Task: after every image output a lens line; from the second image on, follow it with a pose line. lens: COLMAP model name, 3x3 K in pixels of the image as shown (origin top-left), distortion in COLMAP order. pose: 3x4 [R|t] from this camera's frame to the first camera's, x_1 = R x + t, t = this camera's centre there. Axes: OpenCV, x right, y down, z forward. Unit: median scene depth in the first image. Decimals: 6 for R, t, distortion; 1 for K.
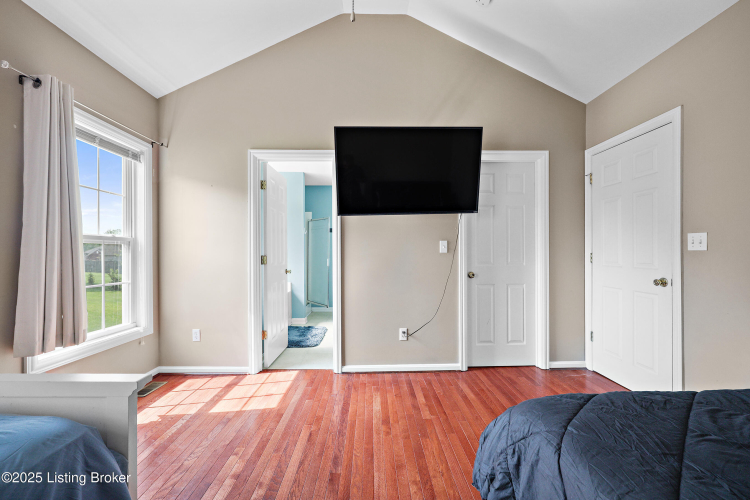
lens RADIAL K [[311.0, 0, 377.0], [0, 311.0, 251.8], [0, 0, 1]] dist [0.001069, 0.000068]
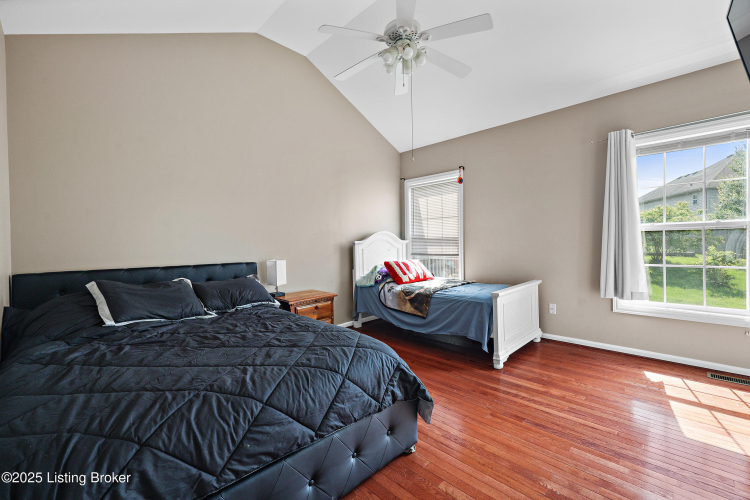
lens RADIAL K [[311.0, 0, 376.3], [0, 311.0, 246.8], [0, 0, 1]] dist [0.001069, 0.000068]
pose [[-0.719023, 0.017241, -0.694772, 0.923252], [0.016630, 0.999833, 0.007600, 0.009927], [0.694787, -0.006090, -0.719190, 1.223407]]
